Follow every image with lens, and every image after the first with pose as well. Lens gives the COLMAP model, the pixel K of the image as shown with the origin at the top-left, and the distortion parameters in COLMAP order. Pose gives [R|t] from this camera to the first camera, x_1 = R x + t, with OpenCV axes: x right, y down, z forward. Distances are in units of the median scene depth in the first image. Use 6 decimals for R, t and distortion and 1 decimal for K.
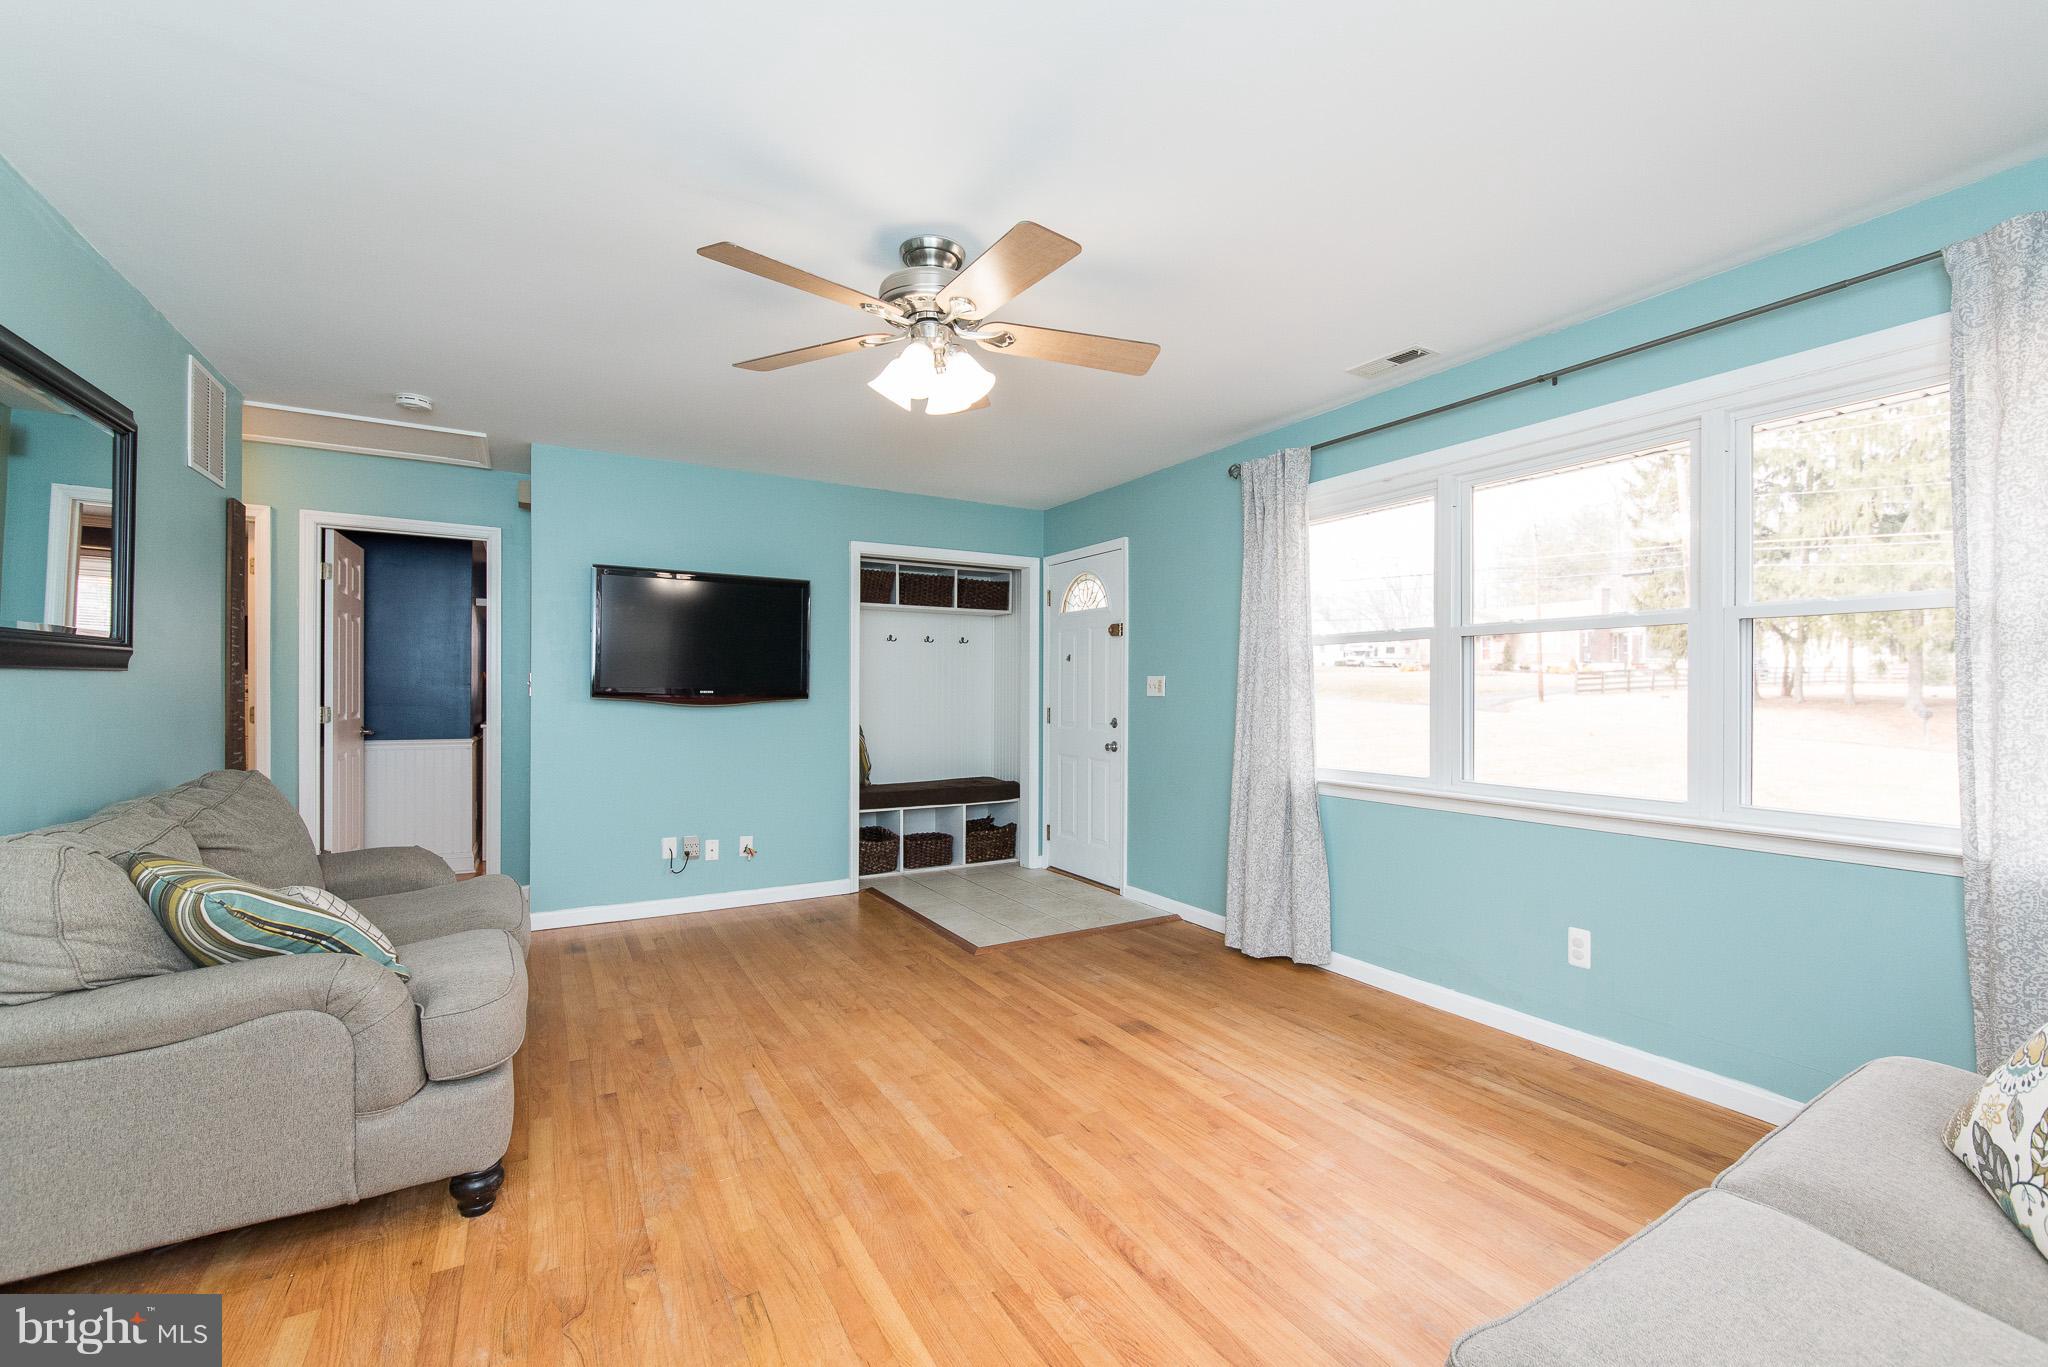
lens RADIAL K [[873.5, 0, 1030.9], [0, 873.5, 695.1], [0, 0, 1]] dist [0.009756, 0.000164]
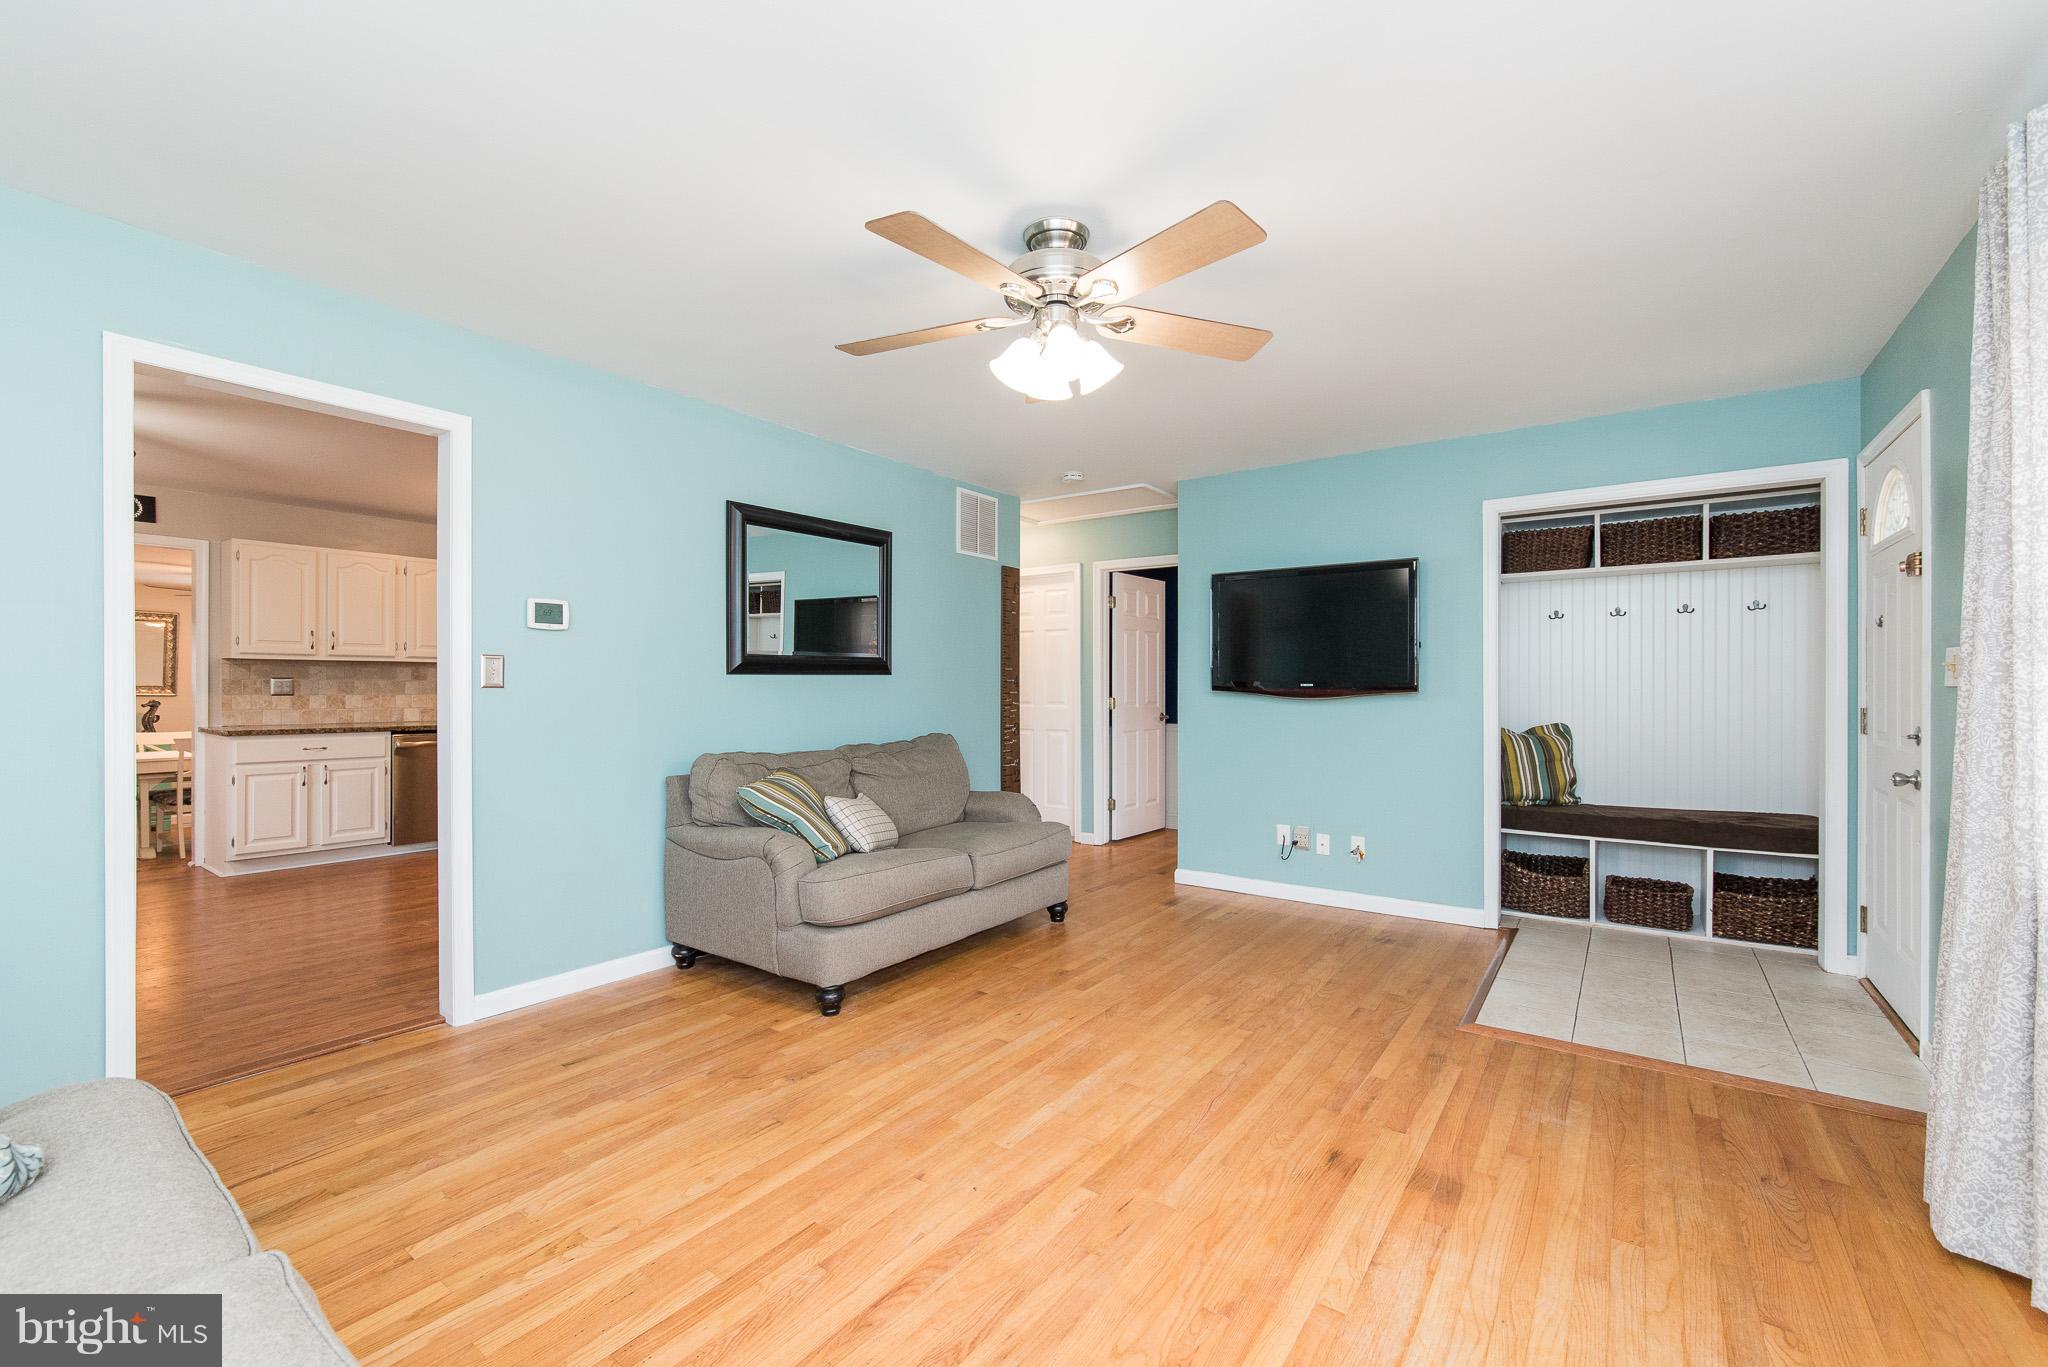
lens RADIAL K [[850.9, 0, 1015.8], [0, 850.9, 694.3], [0, 0, 1]] dist [0.000043, -0.000202]
pose [[0.400661, 0.003553, -0.916220, 0.530081], [-0.000207, 0.999993, 0.003787, 0.004617], [0.916226, -0.001327, 0.400659, 0.409281]]
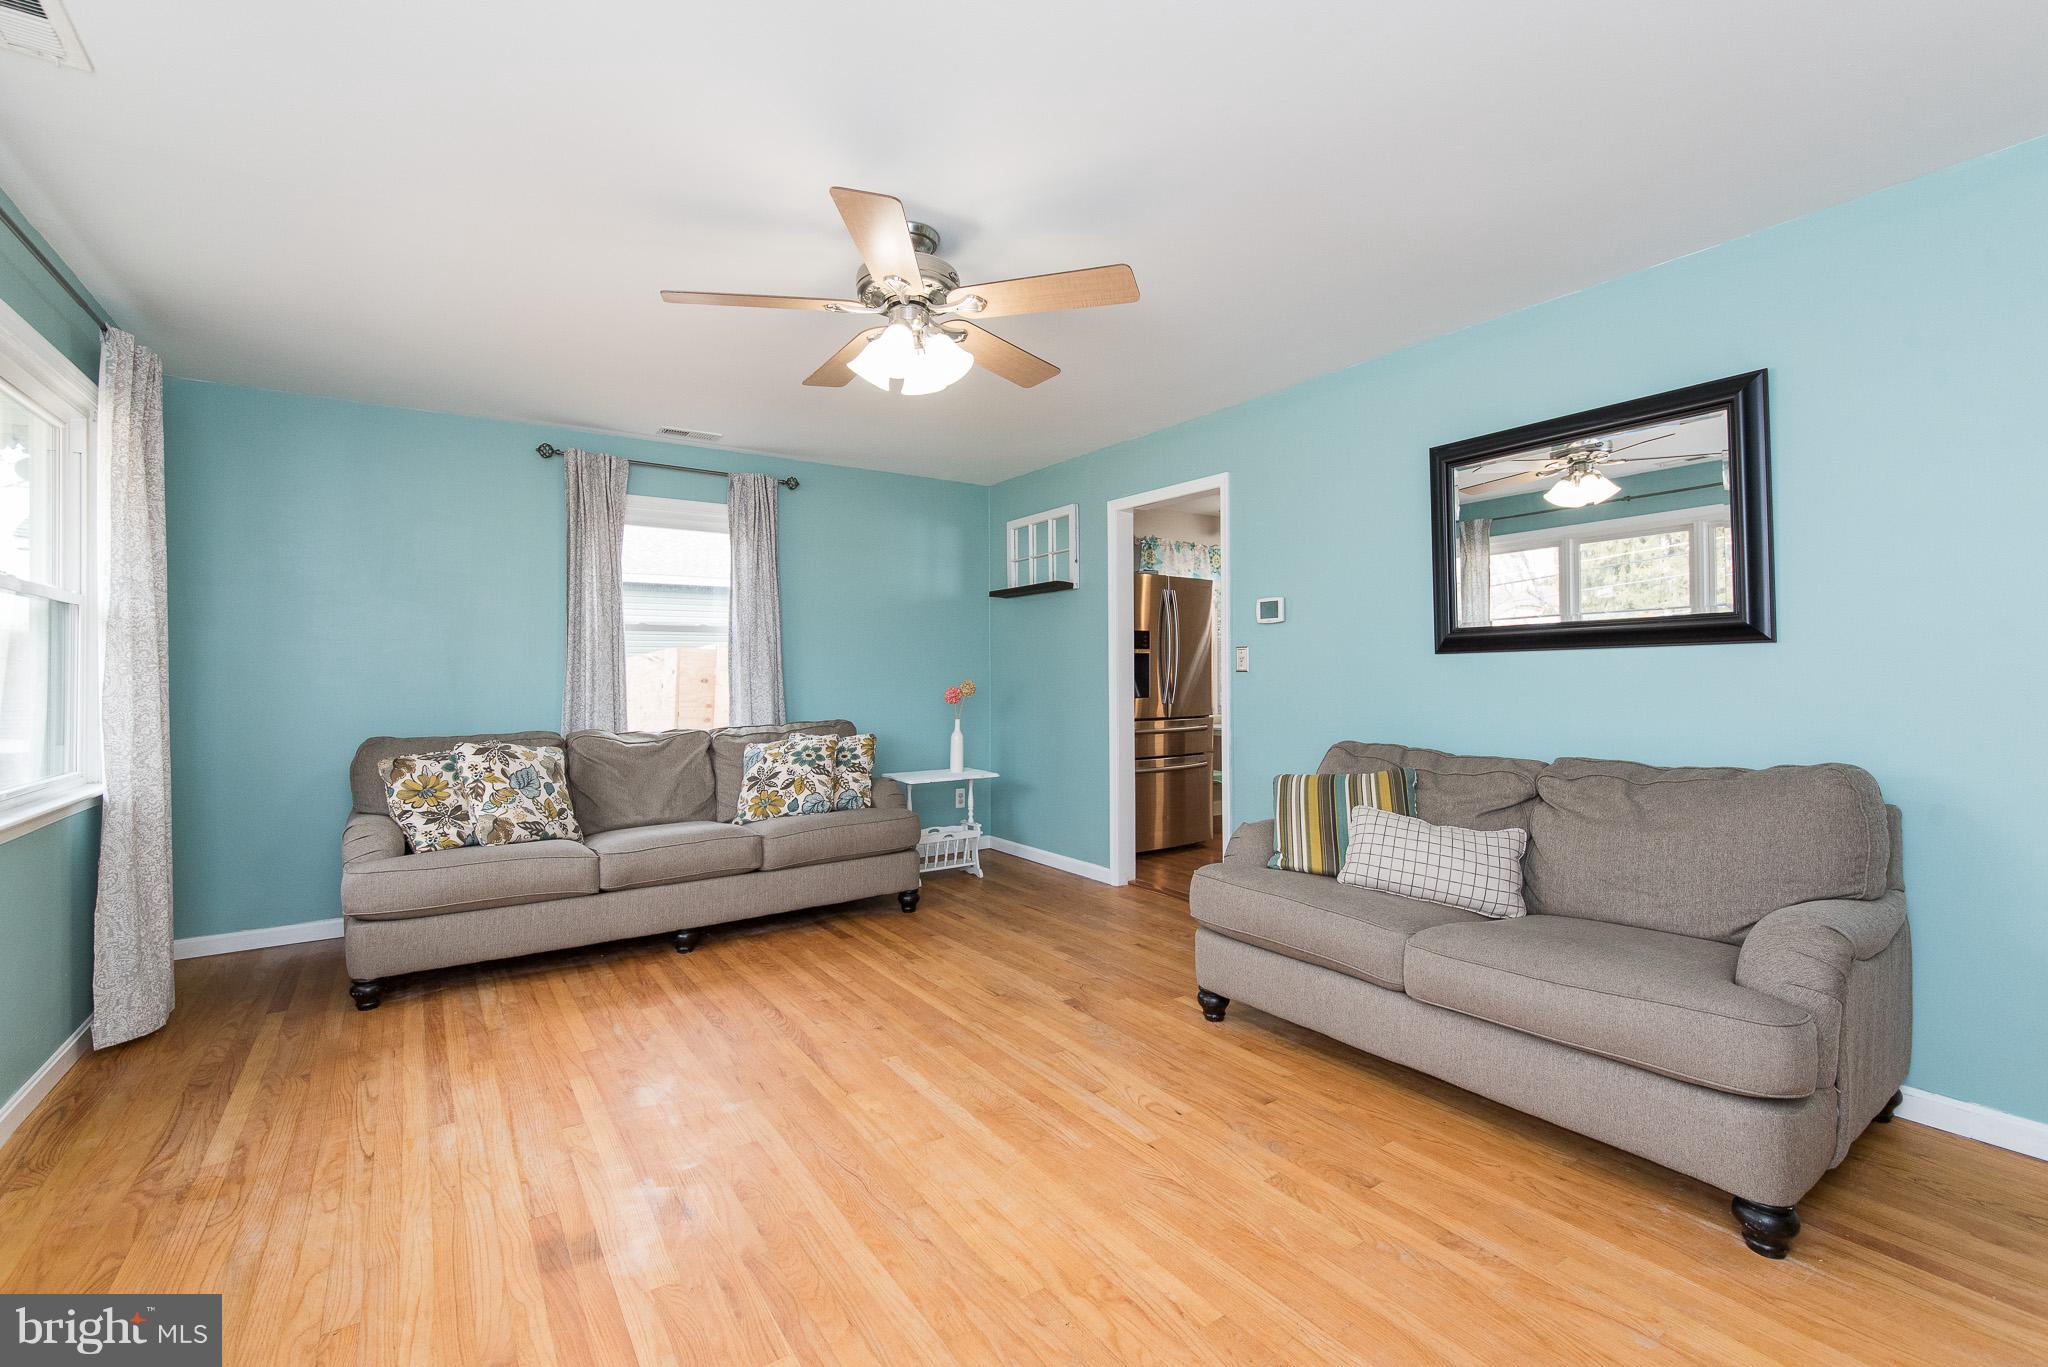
lens RADIAL K [[882.2, 0, 1024.0], [0, 882.2, 683.5], [0, 0, 1]] dist [-0.009726, -0.000669]
pose [[-0.997125, 0.002018, -0.075751, -0.119189], [0.001389, 0.999964, 0.008351, 0.006238], [0.075765, 0.008222, -0.997092, 1.441639]]
